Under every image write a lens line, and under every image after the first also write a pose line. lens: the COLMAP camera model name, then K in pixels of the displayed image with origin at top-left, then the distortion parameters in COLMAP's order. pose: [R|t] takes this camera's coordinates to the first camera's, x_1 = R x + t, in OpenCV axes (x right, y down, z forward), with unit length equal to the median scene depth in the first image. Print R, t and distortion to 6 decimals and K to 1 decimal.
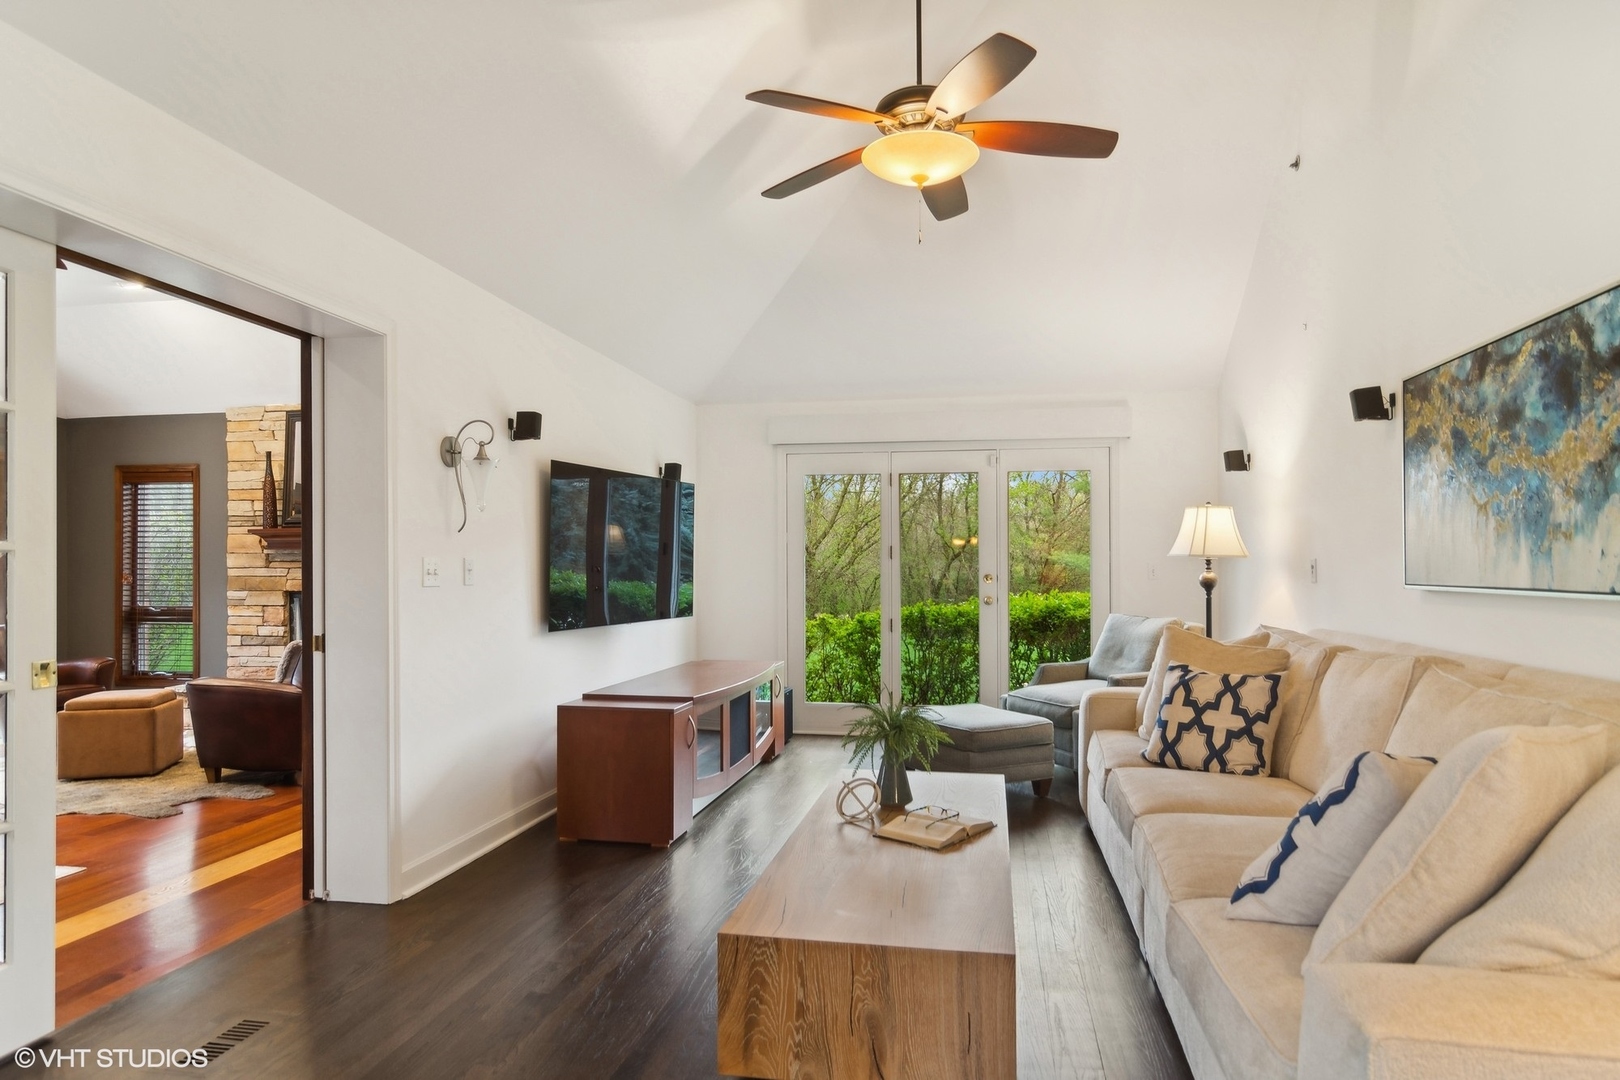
lens RADIAL K [[941.0, 0, 815.0], [0, 941.0, 567.6], [0, 0, 1]] dist [0.002597, 0.001269]
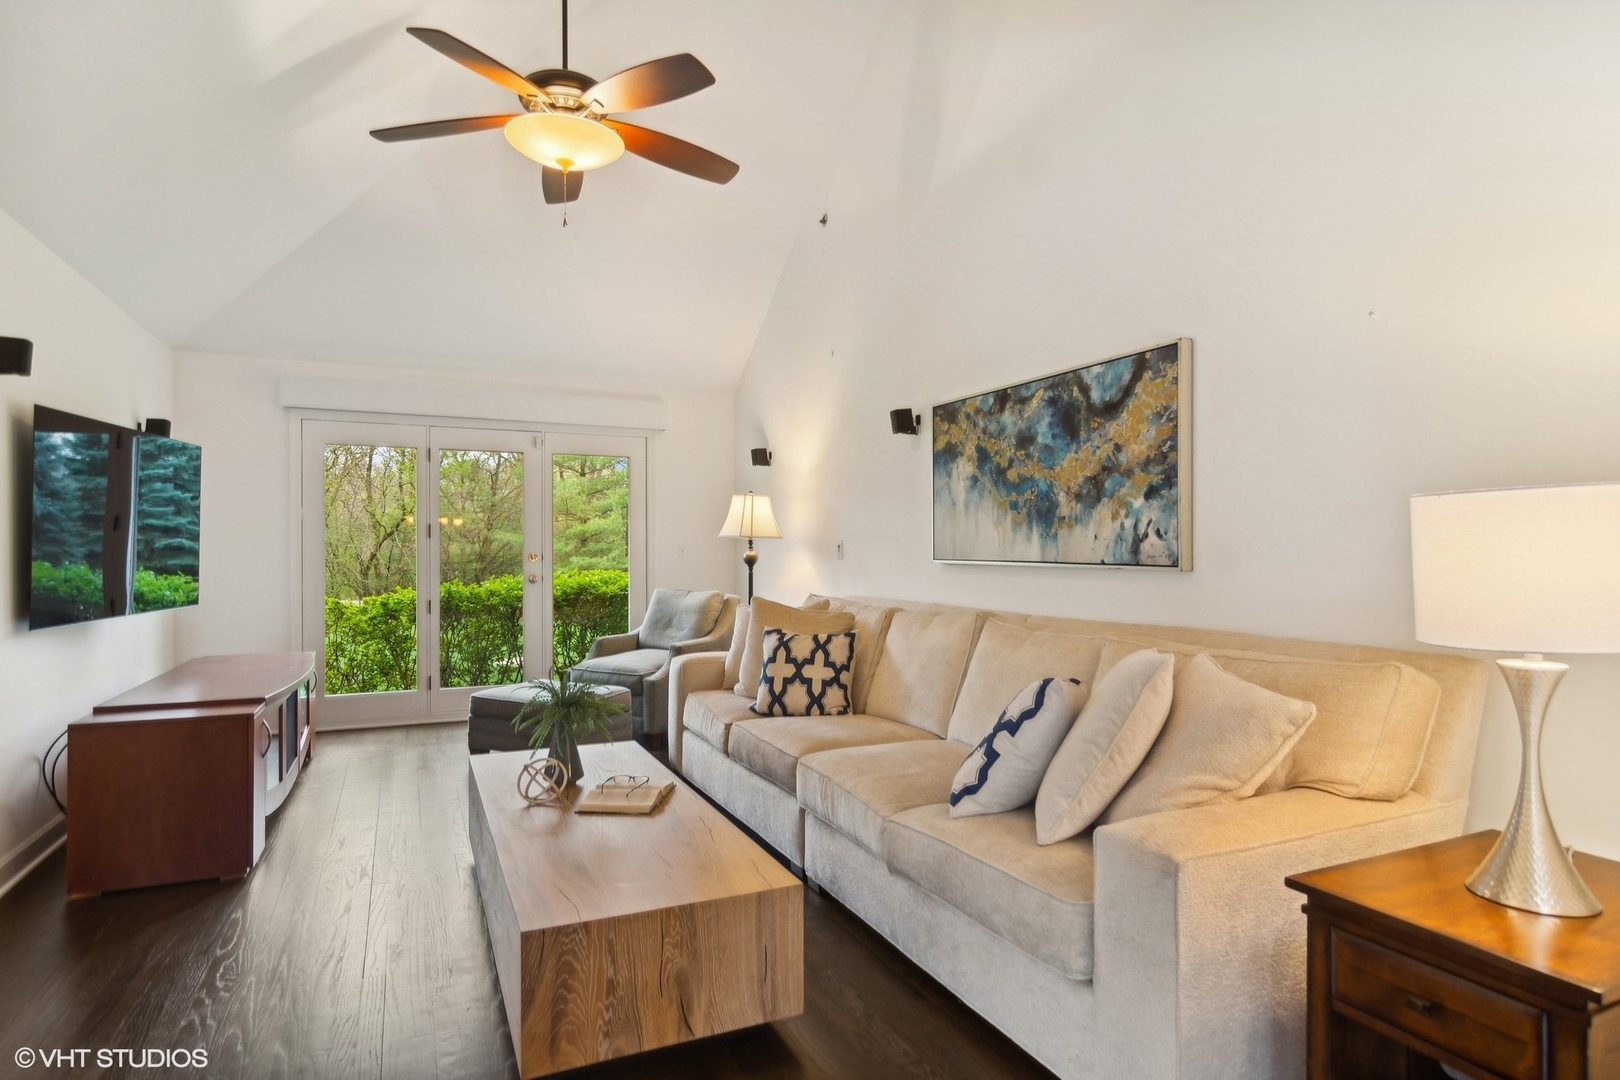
lens RADIAL K [[892.7, 0, 814.3], [0, 892.7, 551.6], [0, 0, 1]] dist [0.001465, 0.000439]
pose [[0.819153, -0.002105, 0.573572, -0.225362], [-0.000826, 0.999988, 0.004849, 0.000753], [-0.573575, -0.004446, 0.819141, 0.058452]]
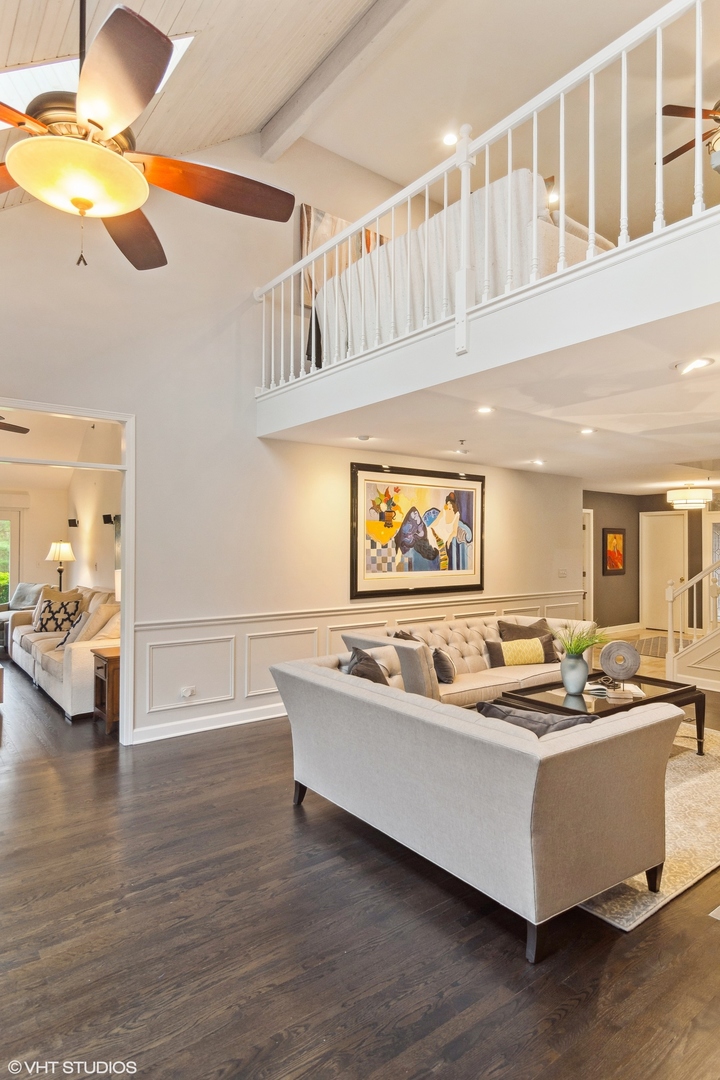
lens RADIAL K [[600.4, 0, 360.0], [0, 600.4, 540.0], [0, 0, 1]] dist [0.002079, 0.000771]
pose [[0.669392, 0.013486, 0.742787, -0.415076], [-0.008216, 0.999908, -0.010750, -0.085792], [-0.742864, 0.001093, 0.669441, -1.141620]]
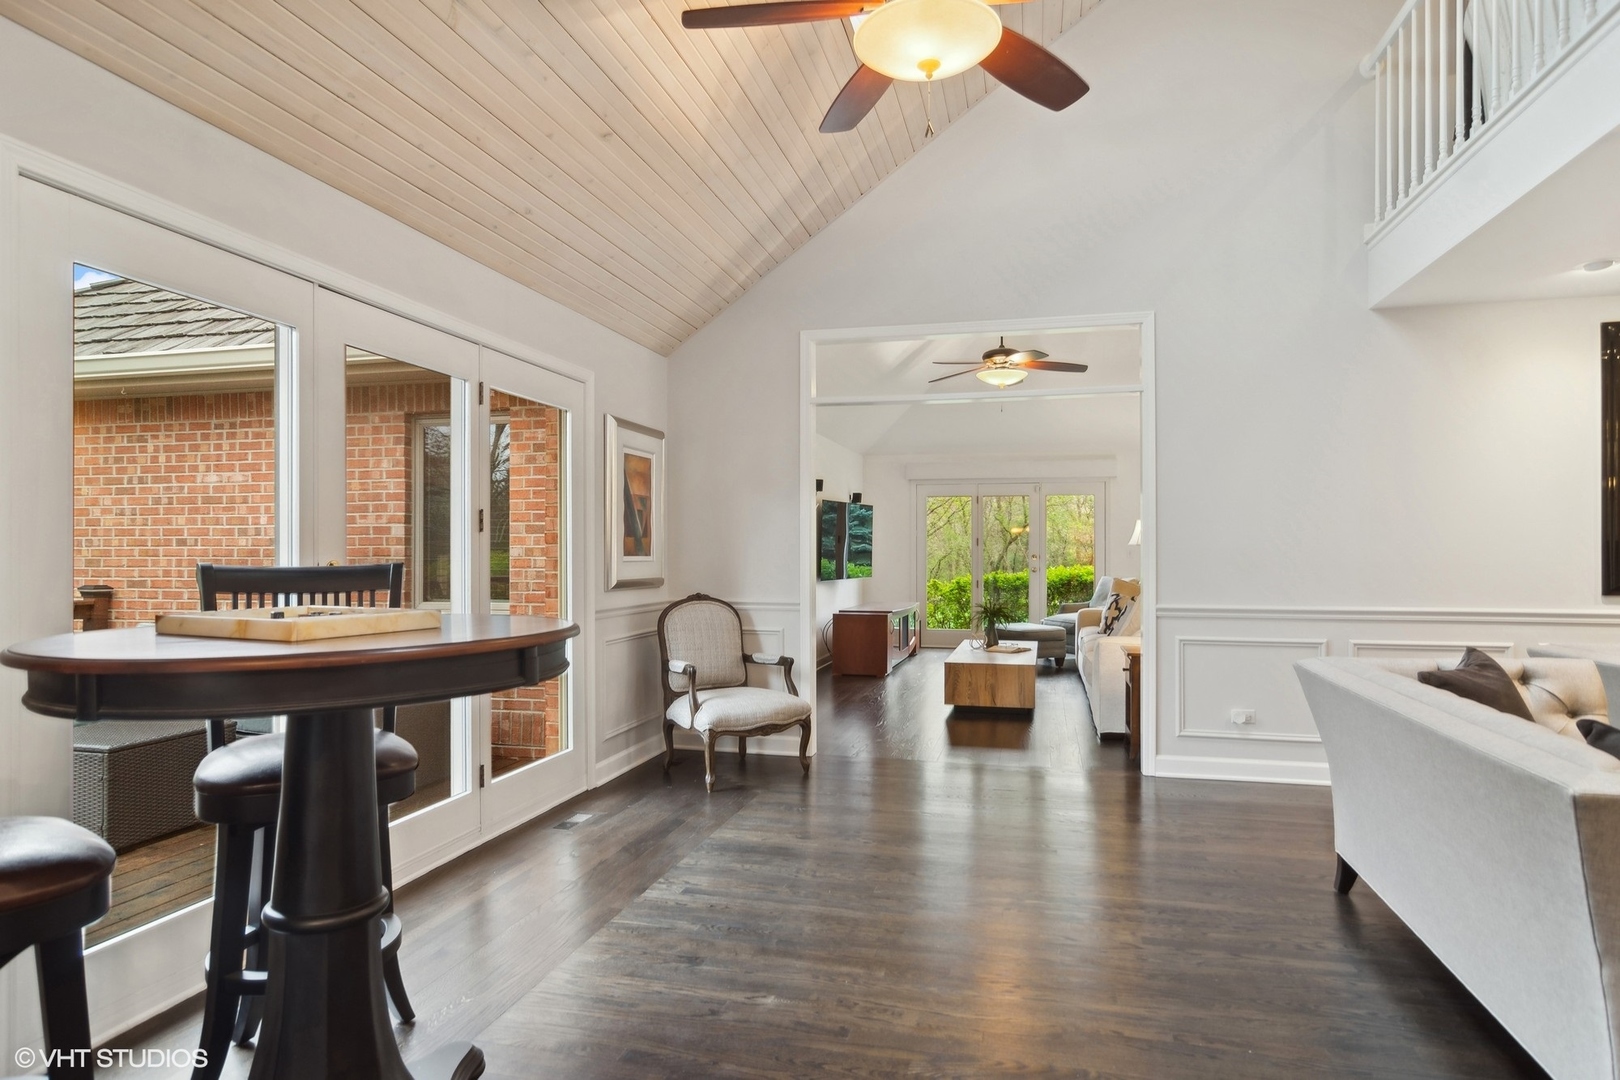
lens RADIAL K [[924.3, 0, 818.6], [0, 924.3, 551.5], [0, 0, 1]] dist [-0.006023, -0.000705]
pose [[0.998344, 0.001909, -0.057494, -0.213927], [-0.001772, 0.999995, 0.002432, -0.003327], [0.057499, -0.002326, 0.998343, -1.344197]]
